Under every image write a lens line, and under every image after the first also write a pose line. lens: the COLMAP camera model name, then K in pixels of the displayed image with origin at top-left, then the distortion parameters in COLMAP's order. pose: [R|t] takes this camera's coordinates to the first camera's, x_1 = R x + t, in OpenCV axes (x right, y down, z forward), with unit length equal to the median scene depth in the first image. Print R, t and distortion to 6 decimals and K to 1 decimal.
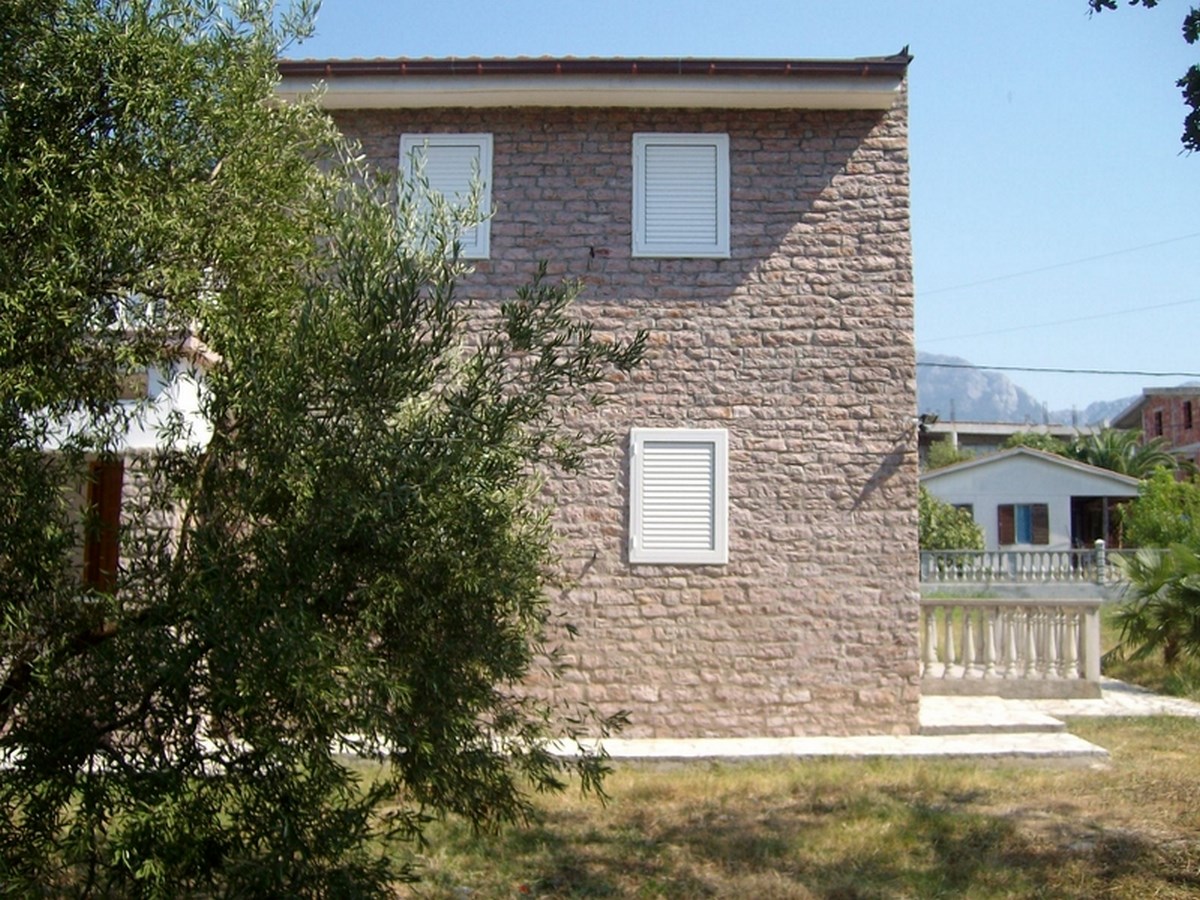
lens RADIAL K [[1277.1, 0, 599.3], [0, 1277.1, 453.8], [0, 0, 1]] dist [-0.152459, 0.137240]
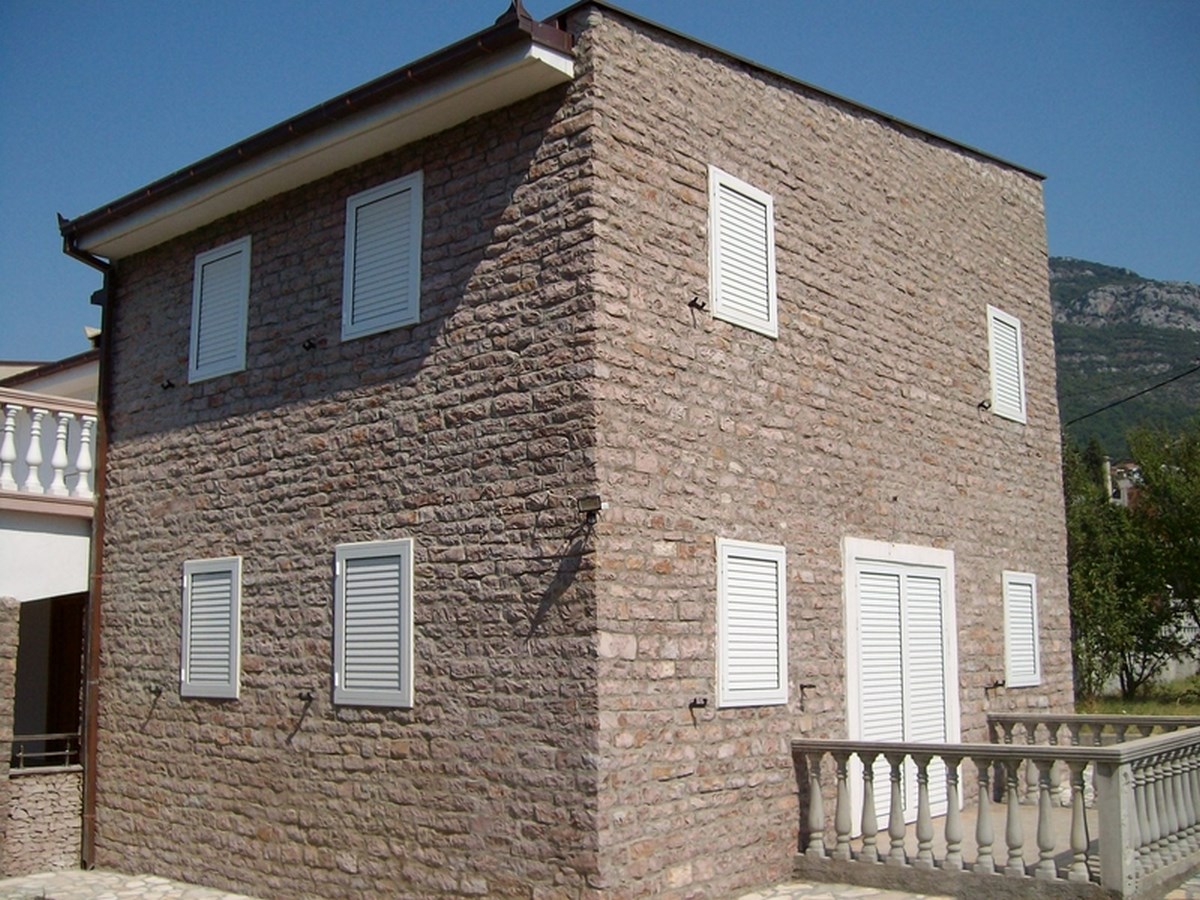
lens RADIAL K [[1277.1, 0, 599.3], [0, 1277.1, 453.8], [0, 0, 1]] dist [-0.152459, 0.137240]
pose [[0.780024, -0.113996, -0.615278, 0.685529], [0.088104, 0.993479, -0.072374, -0.003546], [0.619516, 0.002245, 0.784981, 0.444828]]
